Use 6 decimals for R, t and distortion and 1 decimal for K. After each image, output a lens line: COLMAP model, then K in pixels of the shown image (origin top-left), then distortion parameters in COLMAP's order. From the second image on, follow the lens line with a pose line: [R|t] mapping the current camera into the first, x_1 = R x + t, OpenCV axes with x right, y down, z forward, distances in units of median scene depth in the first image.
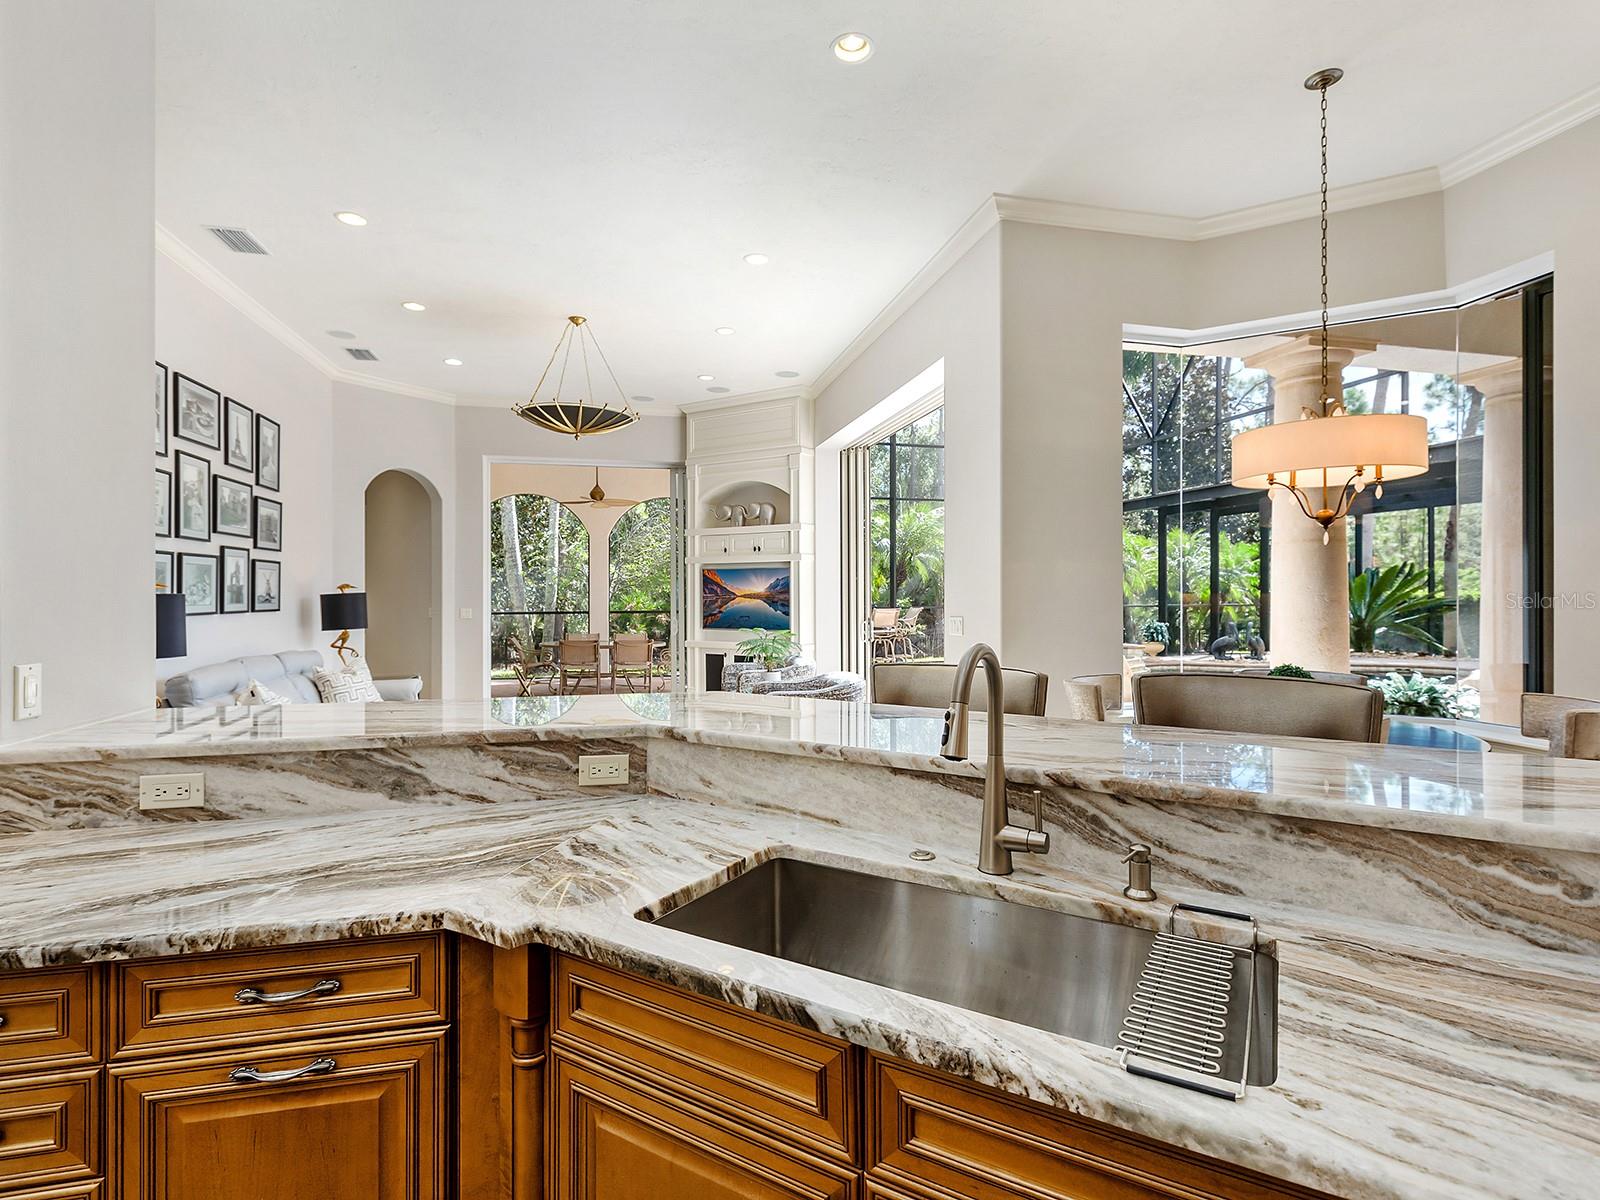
lens RADIAL K [[833.4, 0, 826.6], [0, 833.4, 595.9], [0, 0, 1]] dist [0.004832, -0.001057]
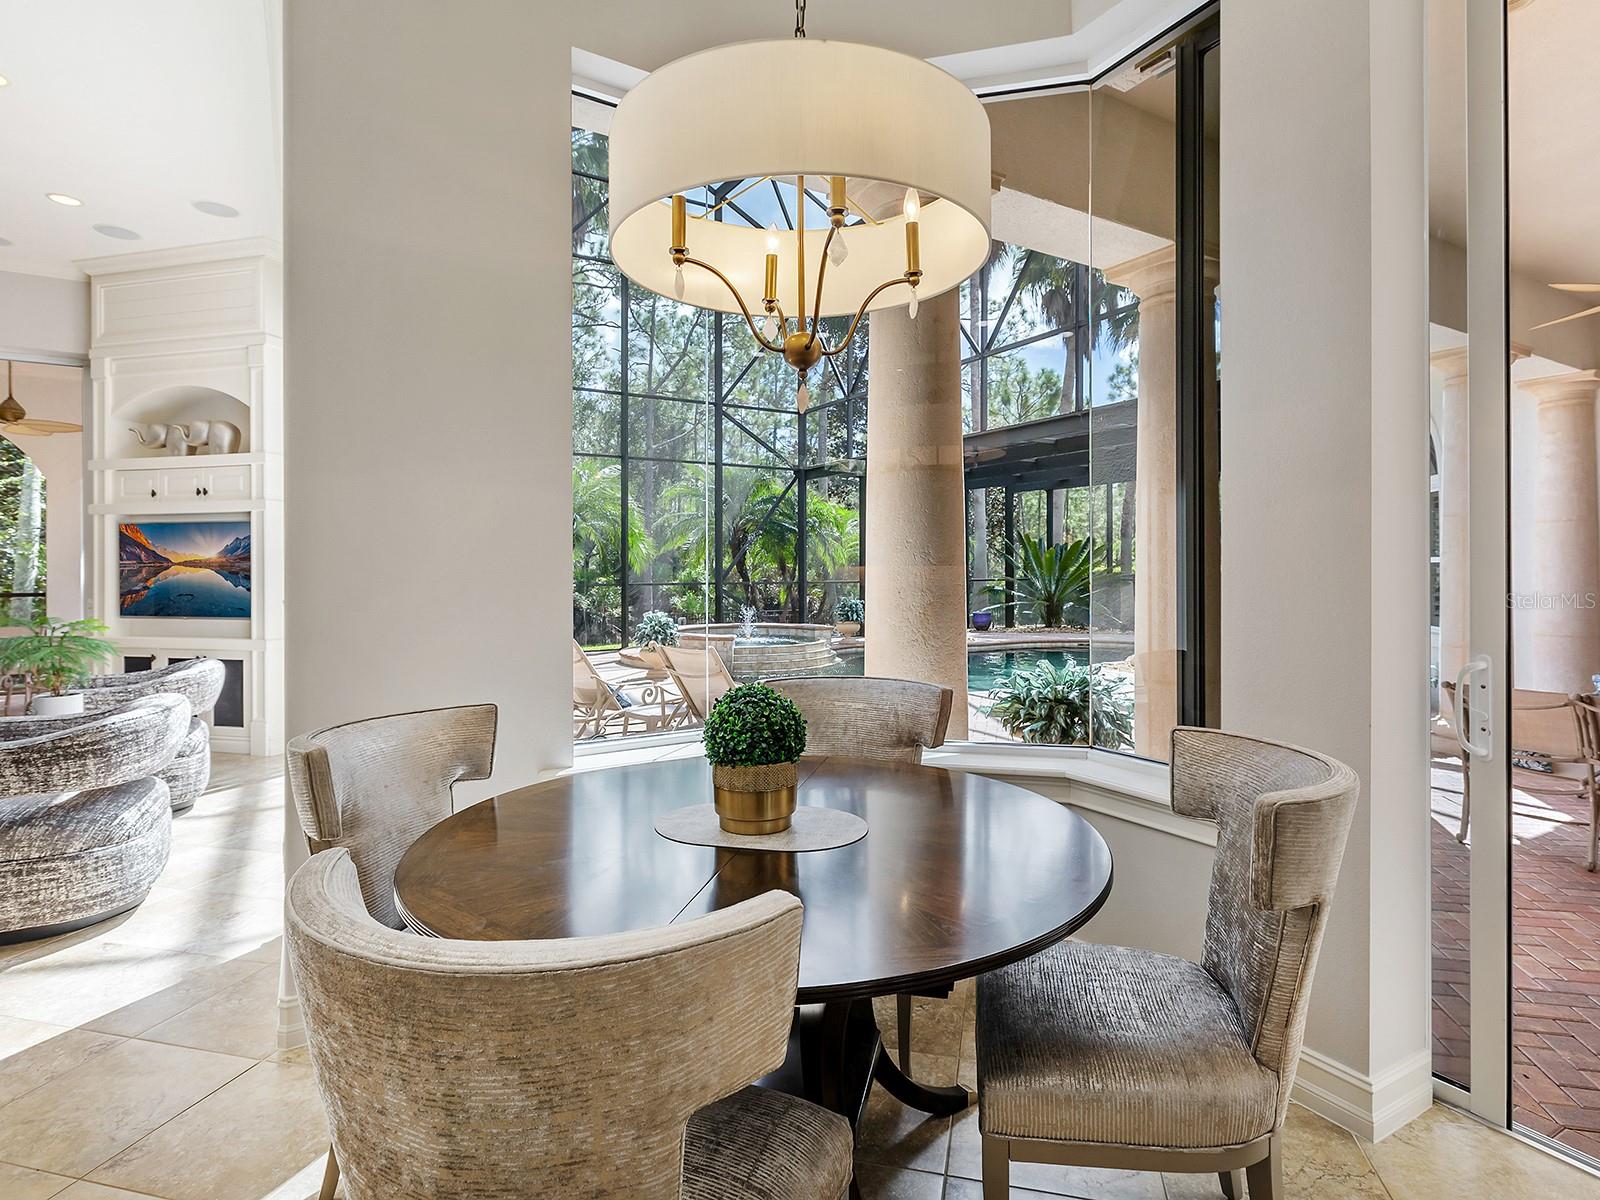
lens RADIAL K [[833.4, 0, 855.4], [0, 833.4, 580.8], [0, 0, 1]] dist [0.004832, -0.001057]
pose [[0.949426, -0.002321, 0.313982, 0.260850], [0.000089, 0.999975, 0.007121, 0.011427], [-0.313991, -0.006733, 0.949402, 0.308001]]
